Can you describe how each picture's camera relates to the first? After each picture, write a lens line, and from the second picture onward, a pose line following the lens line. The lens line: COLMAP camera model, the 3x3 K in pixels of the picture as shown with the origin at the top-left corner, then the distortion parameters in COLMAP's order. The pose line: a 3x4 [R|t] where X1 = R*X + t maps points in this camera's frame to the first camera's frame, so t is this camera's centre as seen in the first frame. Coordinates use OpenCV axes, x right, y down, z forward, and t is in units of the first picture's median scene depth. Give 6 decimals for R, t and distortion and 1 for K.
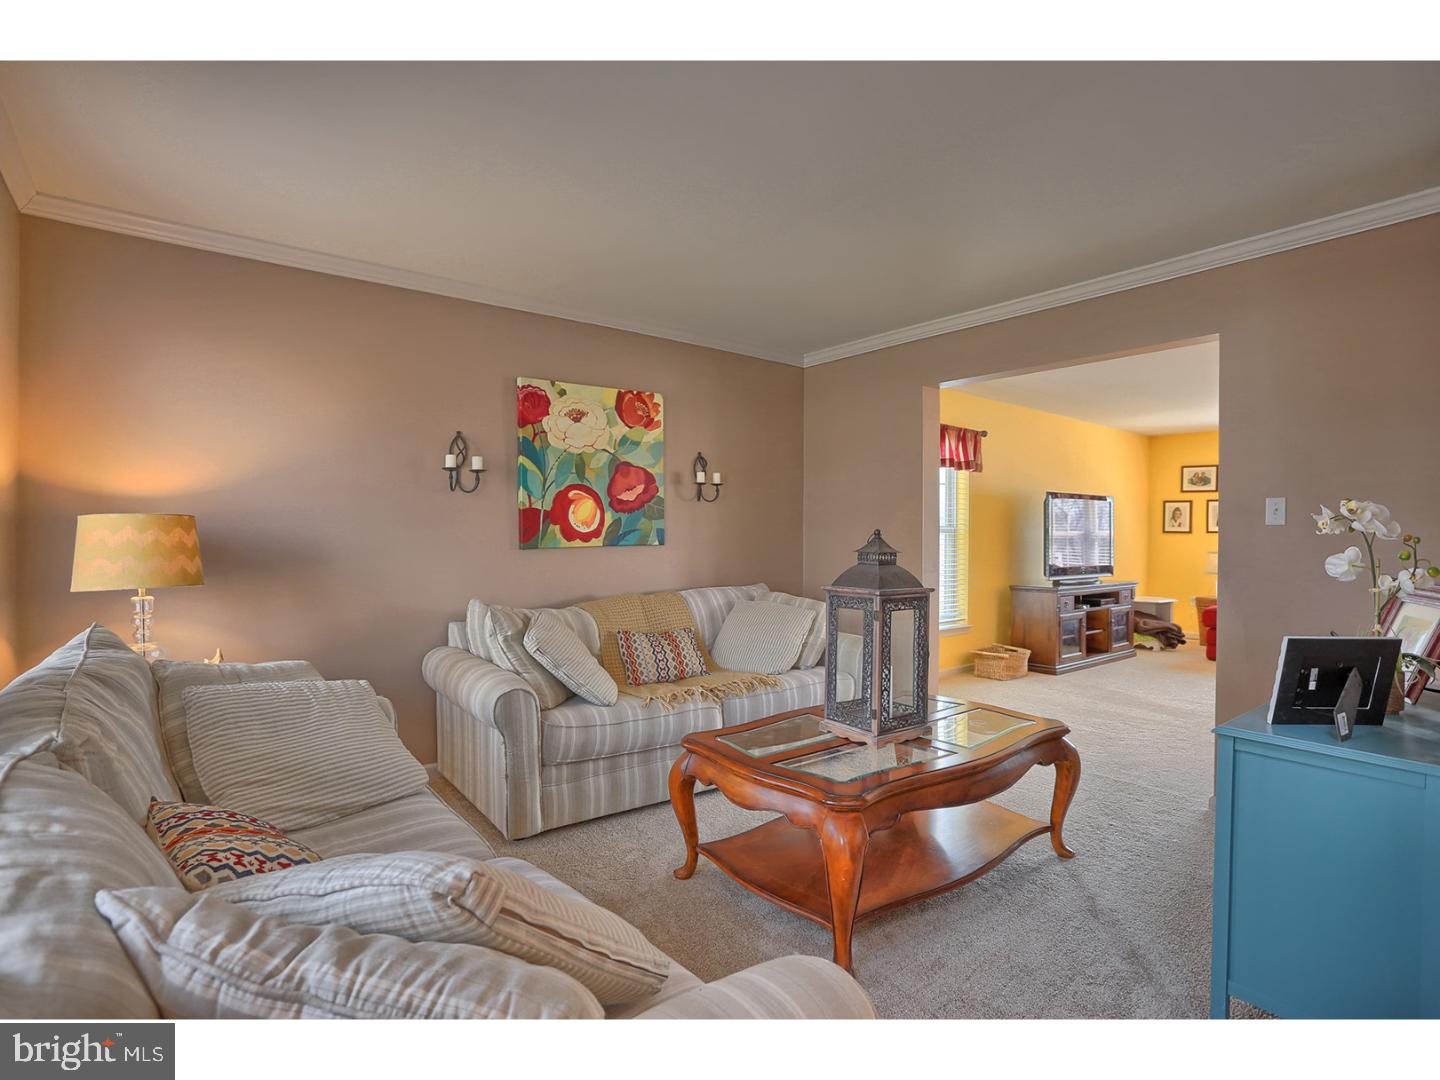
lens RADIAL K [[753.1, 0, 720.2], [0, 753.1, 540.7], [0, 0, 1]] dist [-0.000289, -0.000024]
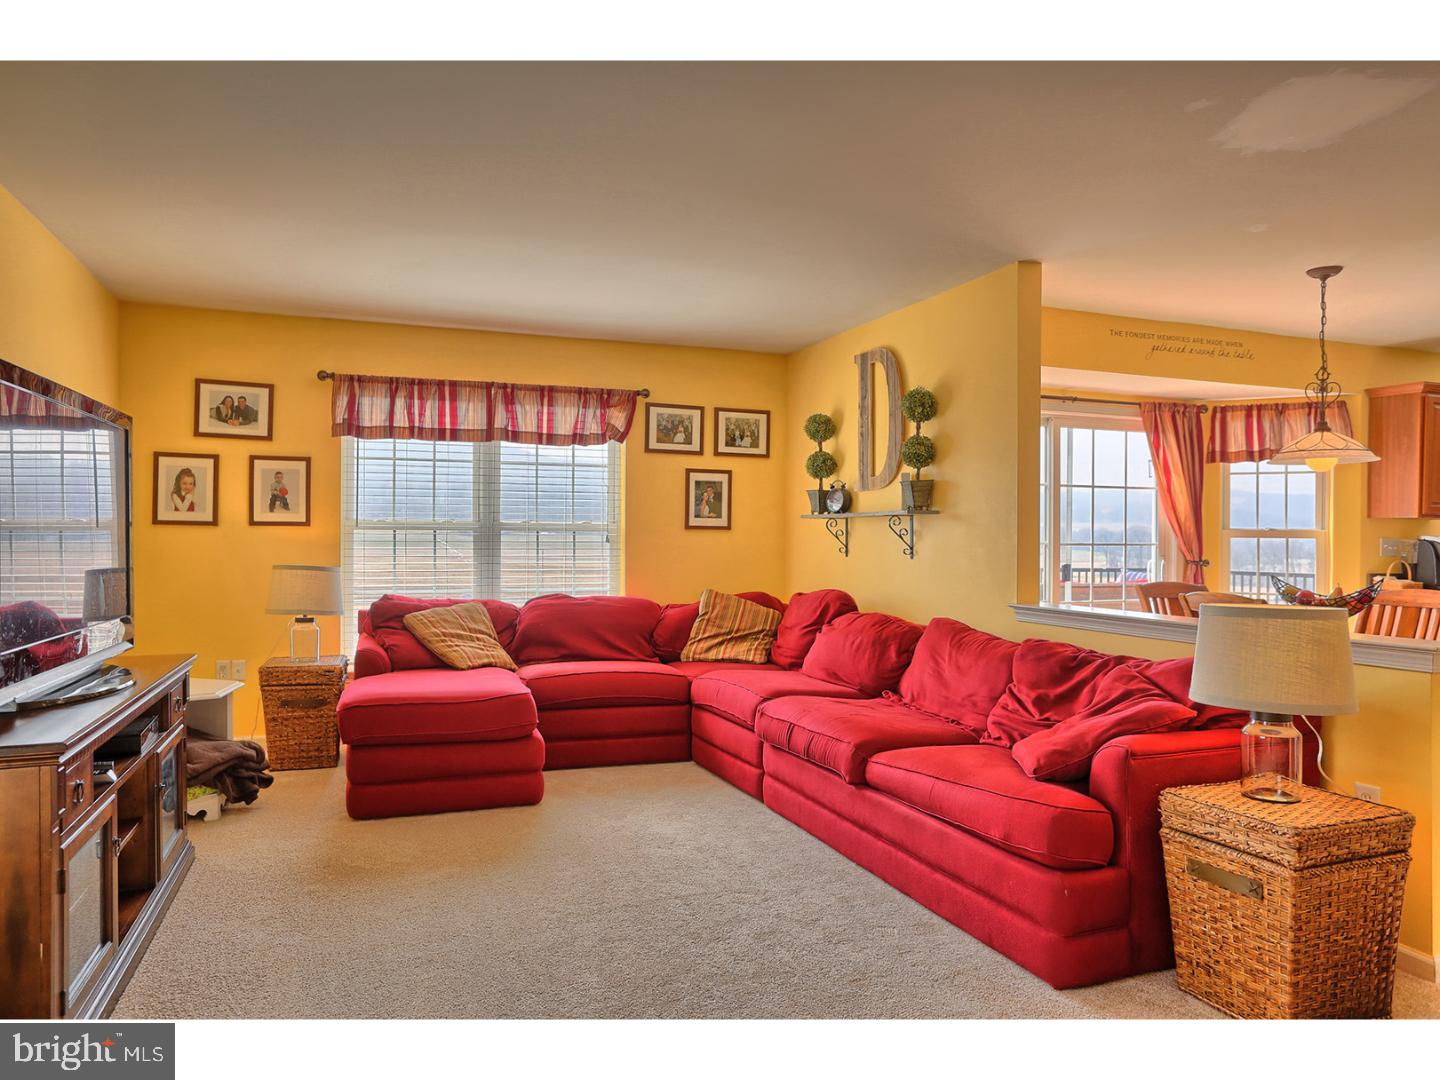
lens RADIAL K [[965.7, 0, 720.4], [0, 965.7, 542.7], [0, 0, 1]] dist [0.002217, 0.000470]
pose [[0.343935, -0.002027, 0.938991, 0.171583], [0.007900, 0.999969, -0.000735, 0.003682], [-0.938960, 0.007671, 0.343940, 0.502069]]
